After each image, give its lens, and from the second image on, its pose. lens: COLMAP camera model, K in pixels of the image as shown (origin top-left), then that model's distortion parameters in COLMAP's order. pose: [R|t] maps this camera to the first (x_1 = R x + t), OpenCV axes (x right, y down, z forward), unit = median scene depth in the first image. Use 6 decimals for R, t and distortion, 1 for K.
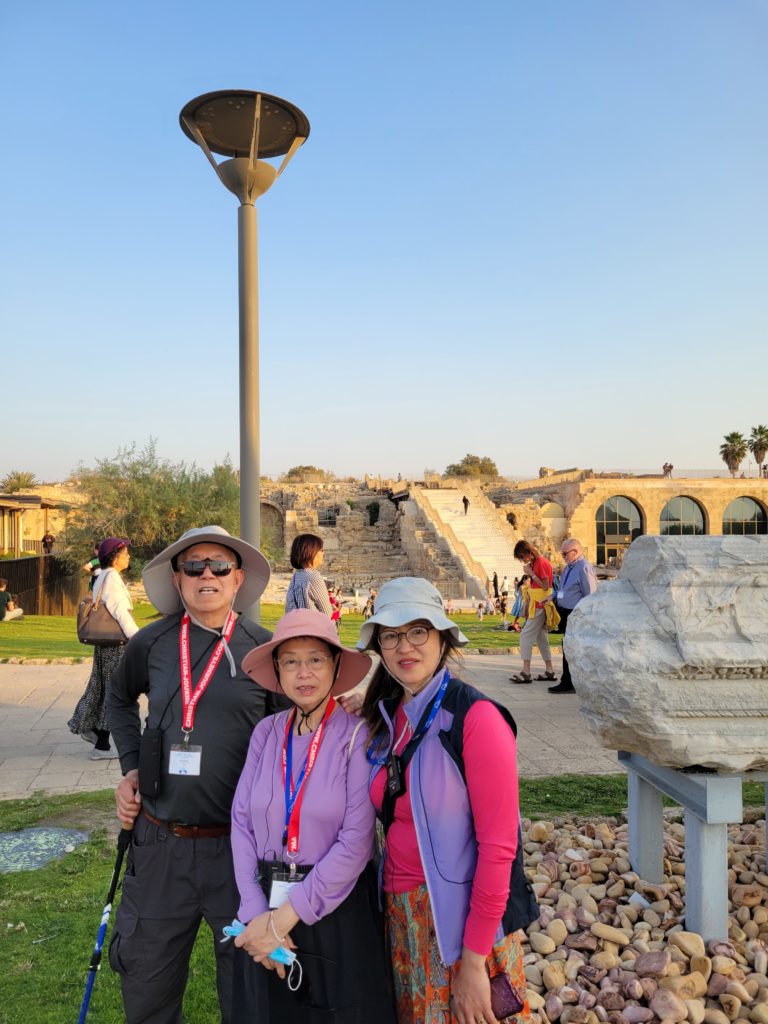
lens RADIAL K [[750.8, 0, 384.0], [0, 750.8, 512.0], [0, 0, 1]] dist [0.039968, -0.009814]
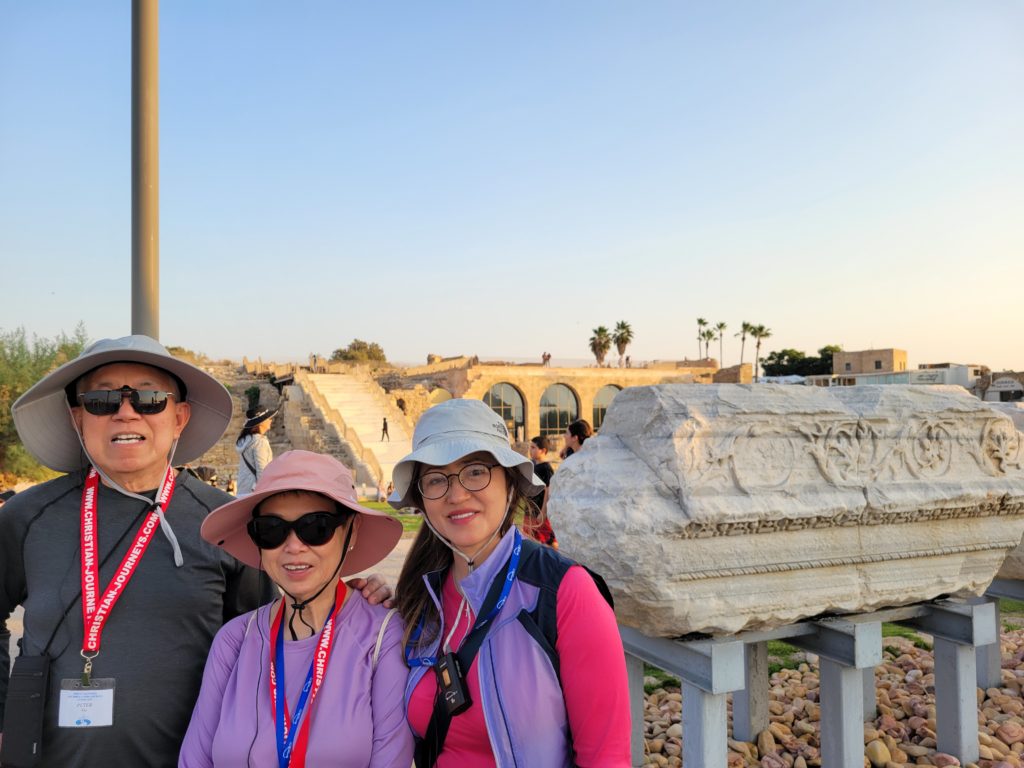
lens RADIAL K [[750.8, 0, 512.0], [0, 750.8, 384.0], [0, 0, 1]] dist [0.039968, -0.009814]
pose [[0.948292, 0.007961, 0.317300, -0.090813], [-0.000979, 0.999754, -0.022157, 0.052056], [-0.317398, 0.020701, 0.948066, 0.190414]]
